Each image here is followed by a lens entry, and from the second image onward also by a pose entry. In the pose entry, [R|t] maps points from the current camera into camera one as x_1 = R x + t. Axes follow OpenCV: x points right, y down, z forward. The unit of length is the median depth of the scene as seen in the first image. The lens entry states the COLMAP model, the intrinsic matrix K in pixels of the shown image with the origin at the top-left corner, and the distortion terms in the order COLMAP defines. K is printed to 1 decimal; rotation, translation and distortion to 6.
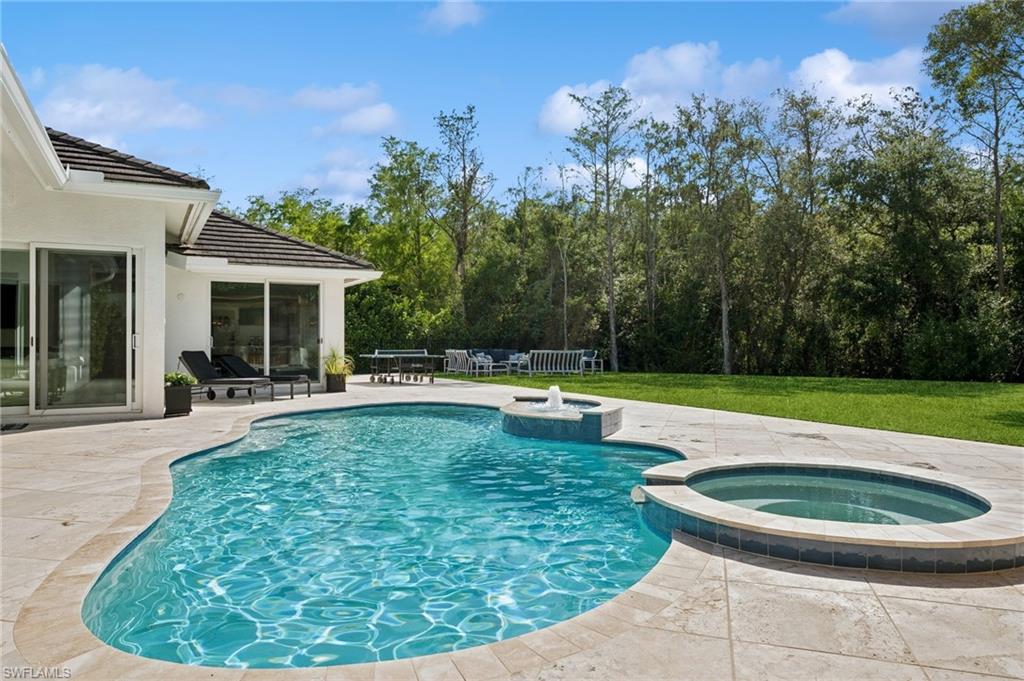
lens RADIAL K [[651.8, 0, 512.2], [0, 651.8, 338.7], [0, 0, 1]] dist [-0.000033, -0.000114]
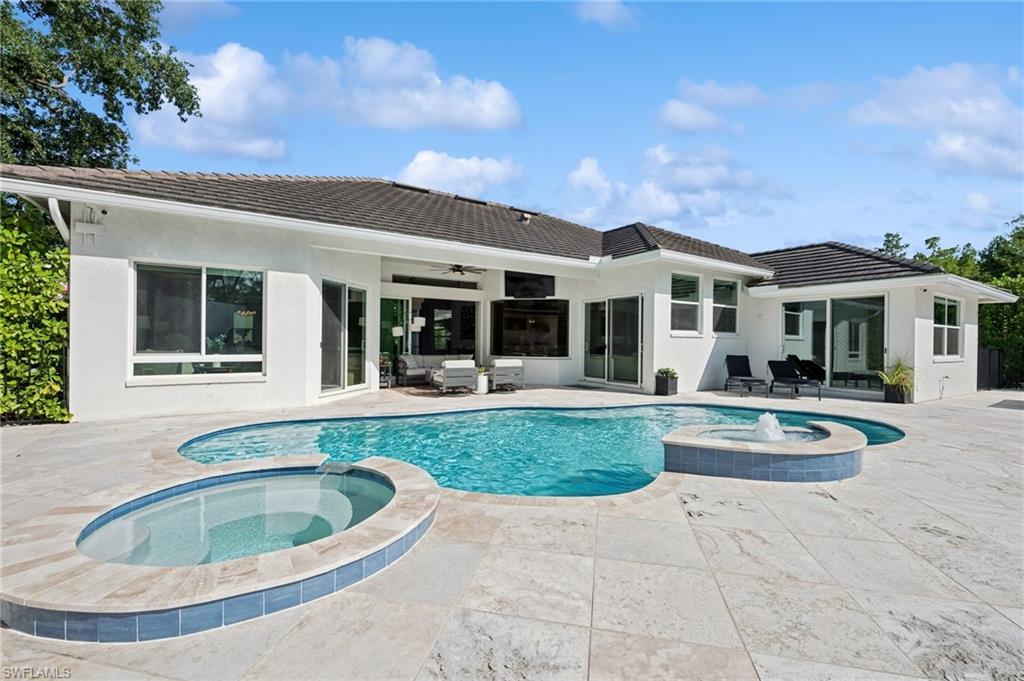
lens RADIAL K [[438.2, 0, 513.1], [0, 438.2, 340.8], [0, 0, 1]] dist [-0.003310, -0.000150]
pose [[0.061126, -0.001308, -0.998129, 0.360983], [-0.010649, 0.999941, -0.001963, -0.004788], [0.998073, 0.010749, 0.061108, 0.394302]]
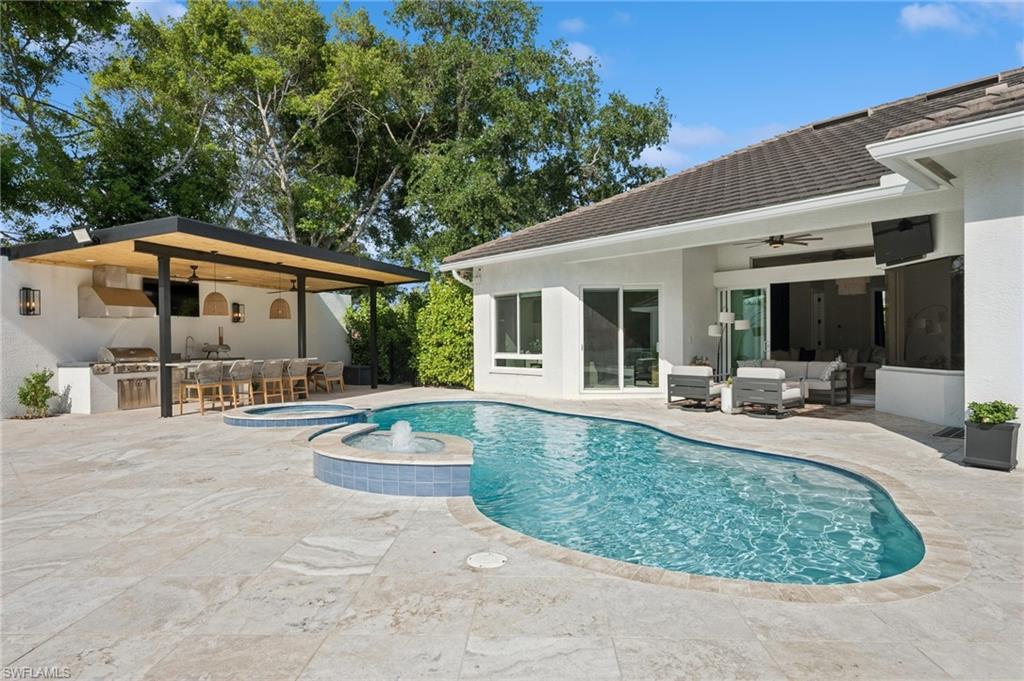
lens RADIAL K [[582.0, 0, 513.8], [0, 582.0, 337.4], [0, 0, 1]] dist [-0.003786, 0.000127]
pose [[-0.976858, 0.007191, -0.213770, 0.045726], [0.008215, 0.999959, -0.003904, -0.009948], [0.213733, -0.005570, -0.976876, 1.020269]]
